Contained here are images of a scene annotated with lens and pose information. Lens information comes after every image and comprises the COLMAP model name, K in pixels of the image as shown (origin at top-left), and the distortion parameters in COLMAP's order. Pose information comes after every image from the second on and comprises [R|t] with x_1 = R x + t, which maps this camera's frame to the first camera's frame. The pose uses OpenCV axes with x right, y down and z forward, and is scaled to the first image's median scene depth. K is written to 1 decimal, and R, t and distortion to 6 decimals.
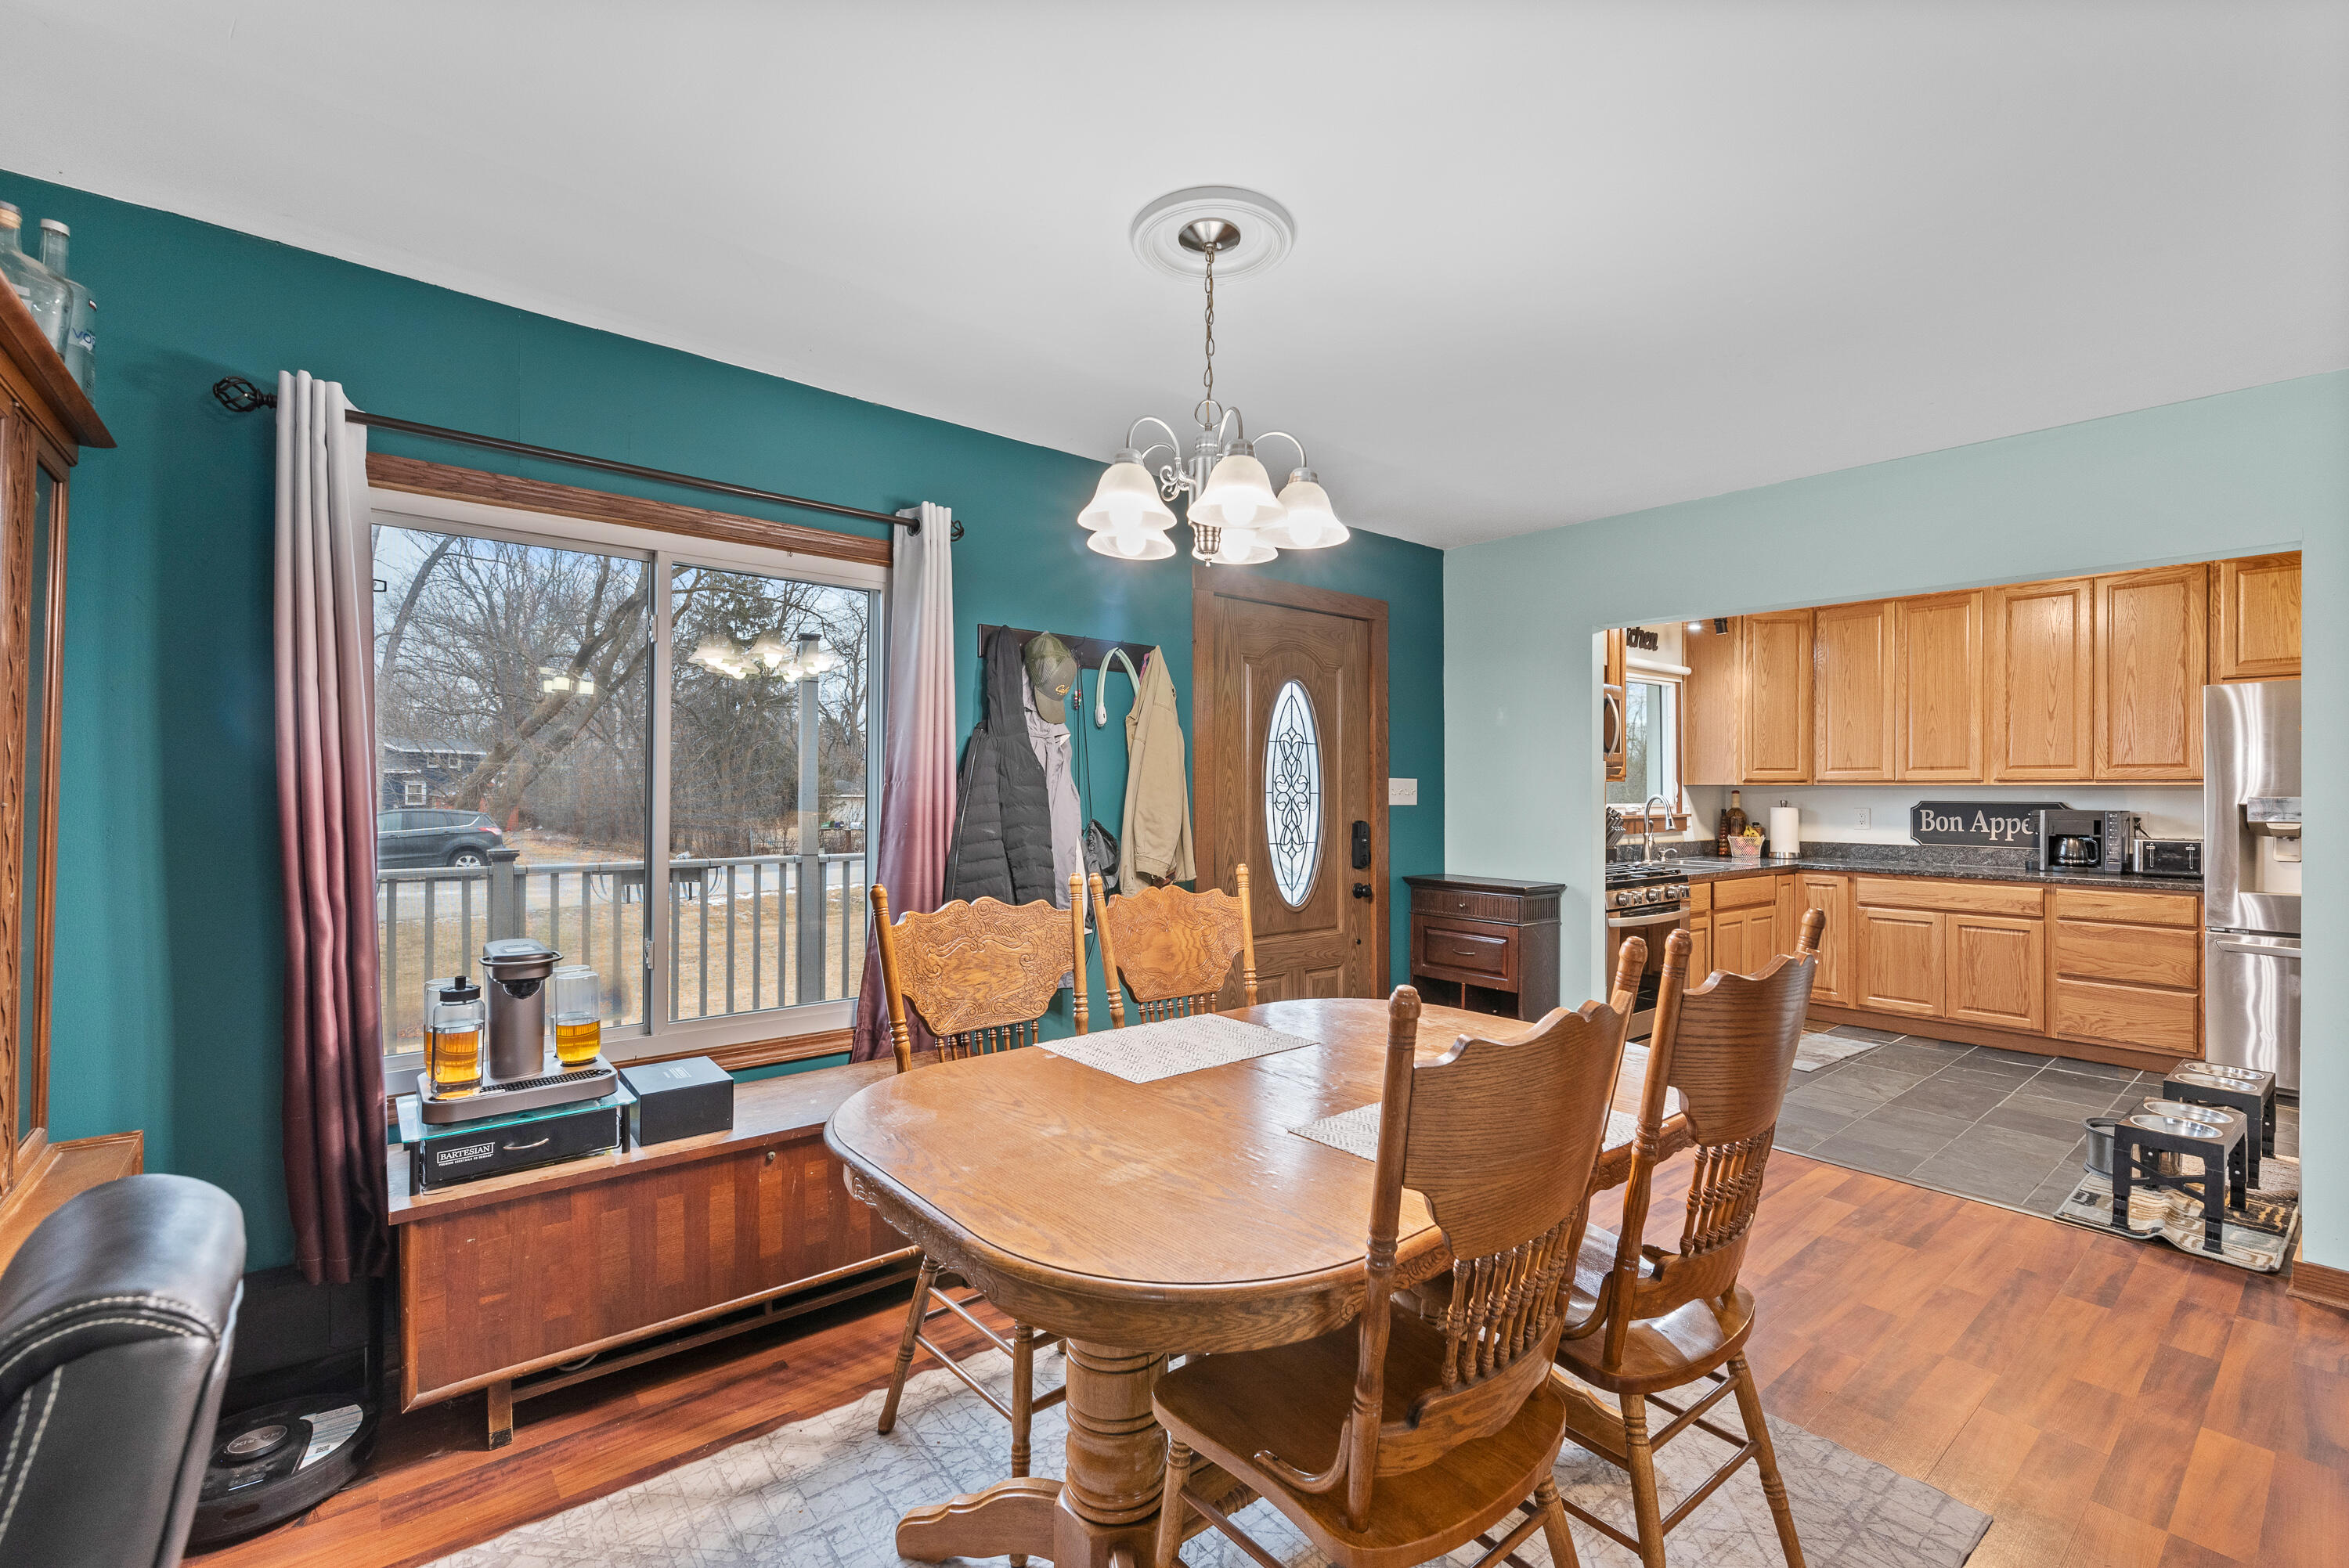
lens RADIAL K [[1019.2, 0, 1163.1], [0, 1019.2, 780.1], [0, 0, 1]] dist [-0.002210, -0.001407]
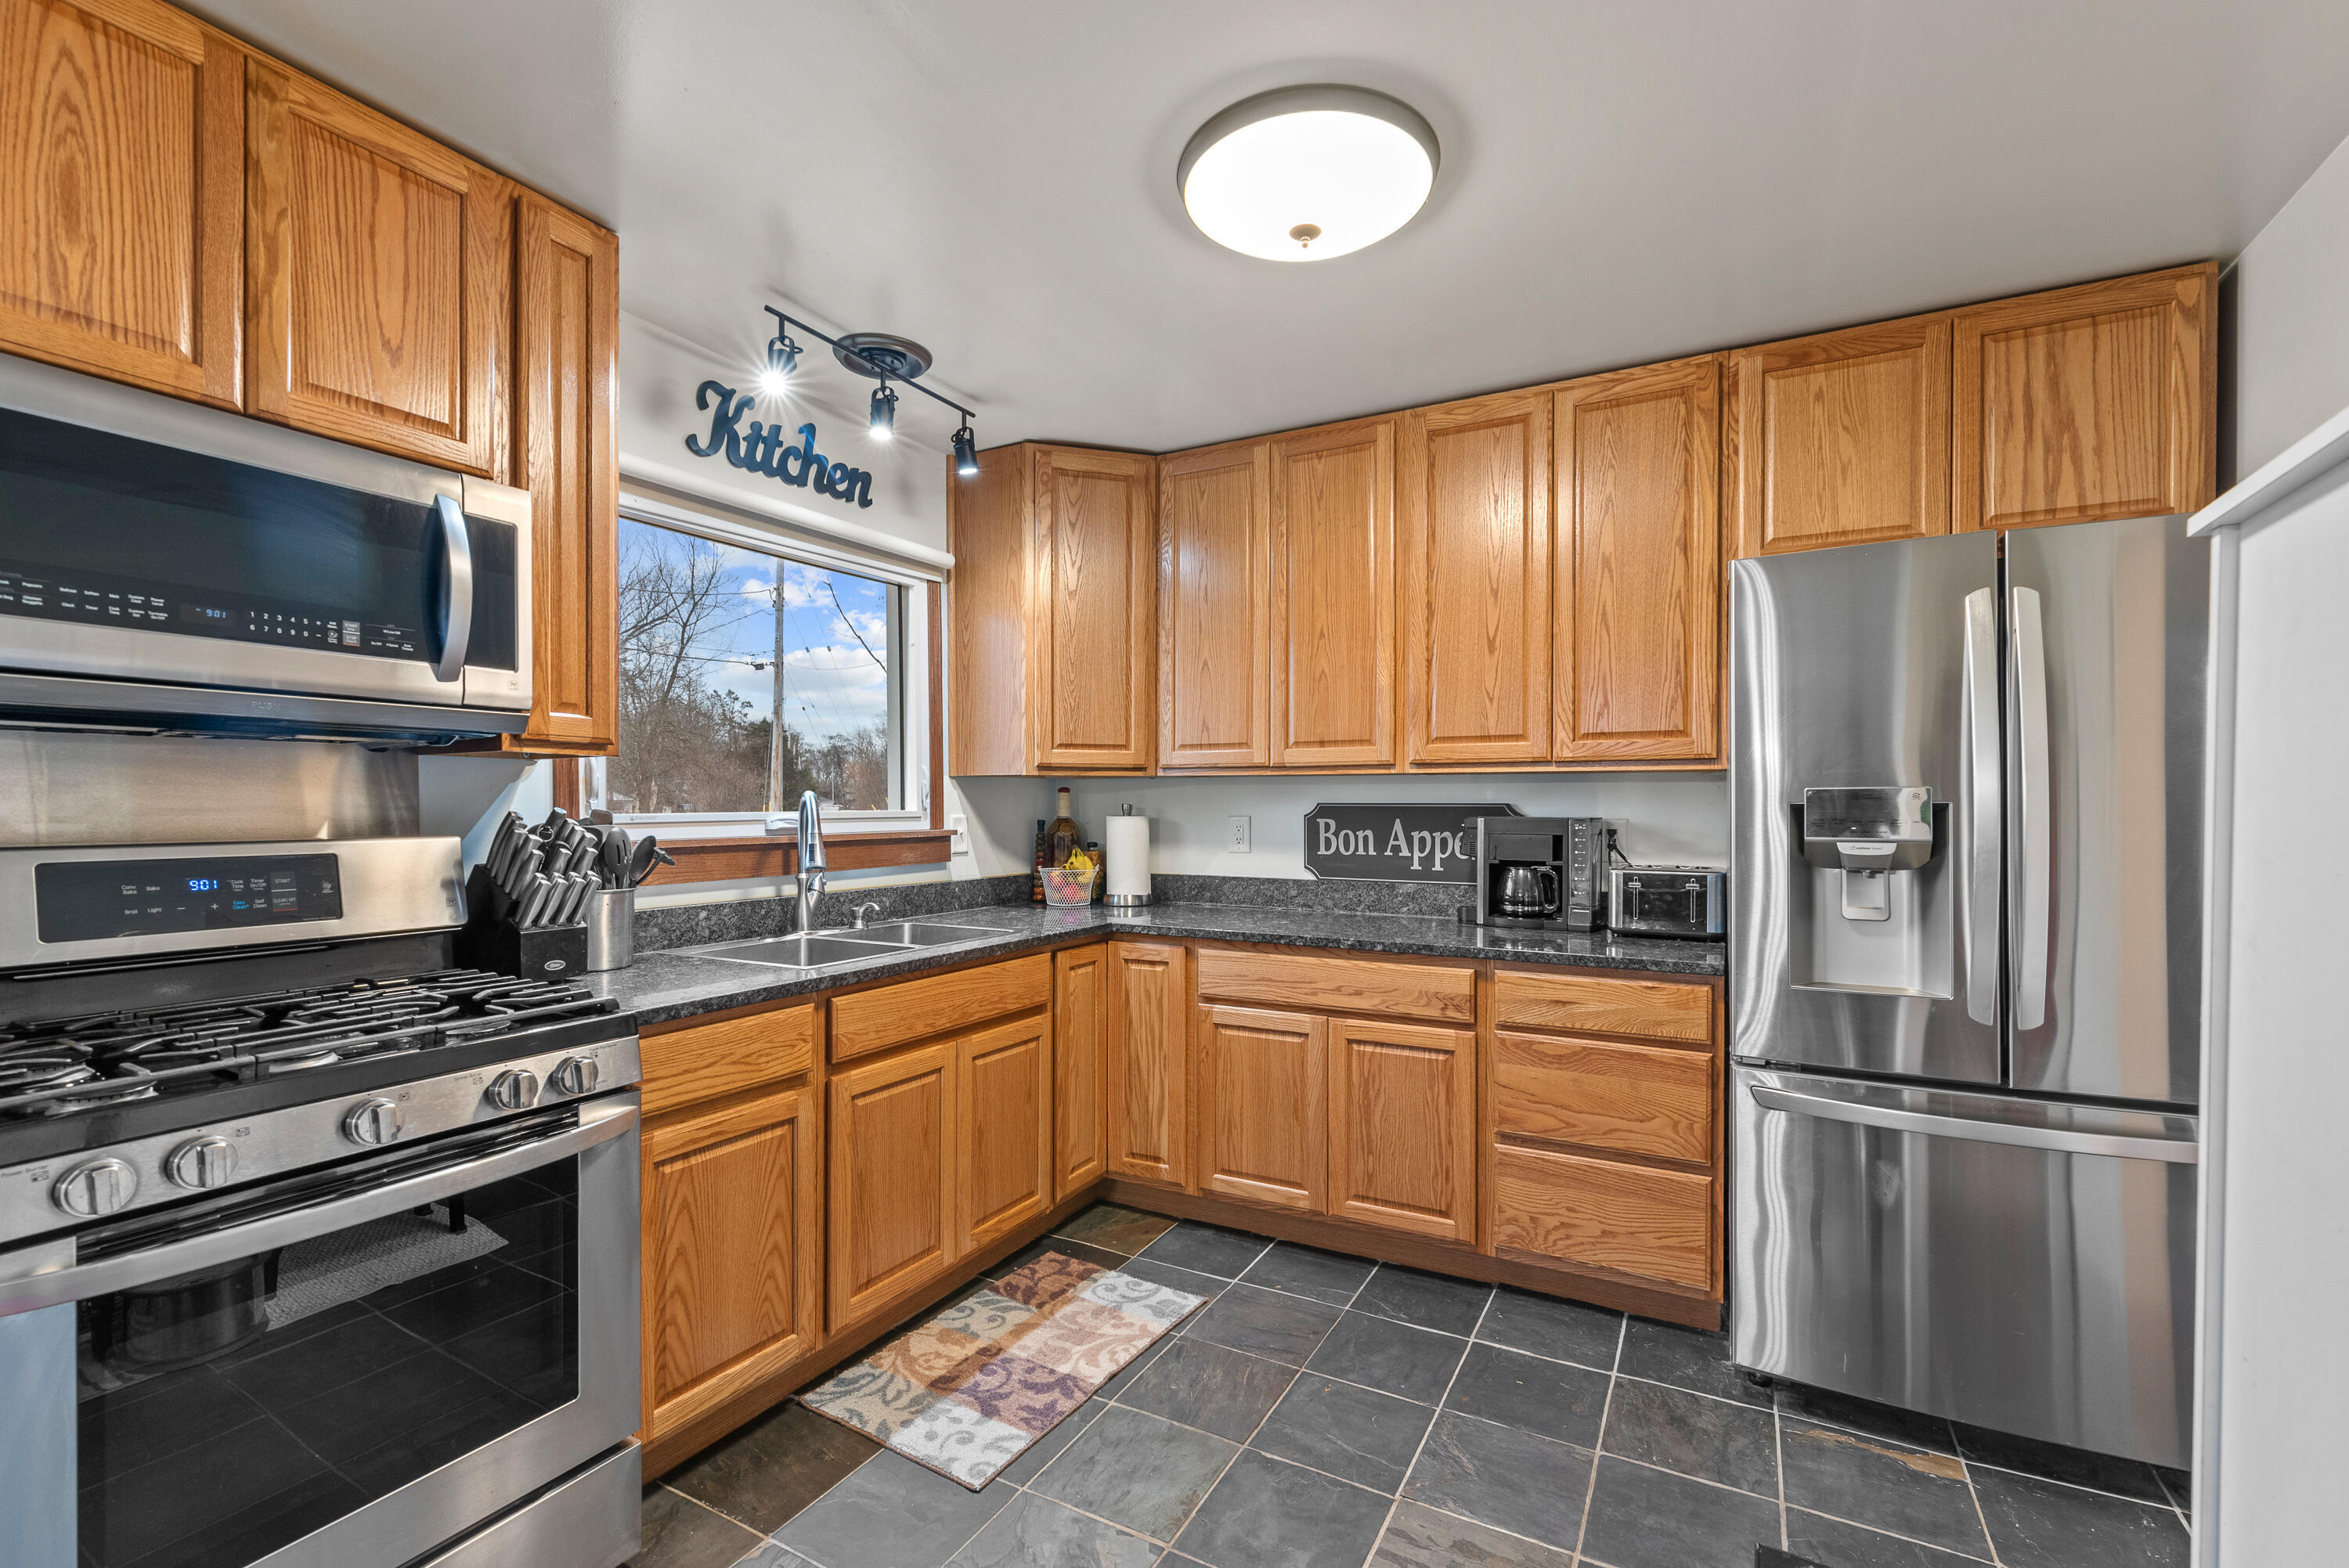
lens RADIAL K [[1019.2, 0, 1185.0], [0, 1019.2, 799.0], [0, 0, 1]] dist [-0.002210, -0.001407]
pose [[0.923376, -0.002216, 0.383890, 0.494003], [-0.000817, 0.999970, 0.007738, 0.014889], [-0.383895, -0.007459, 0.923347, 0.538505]]
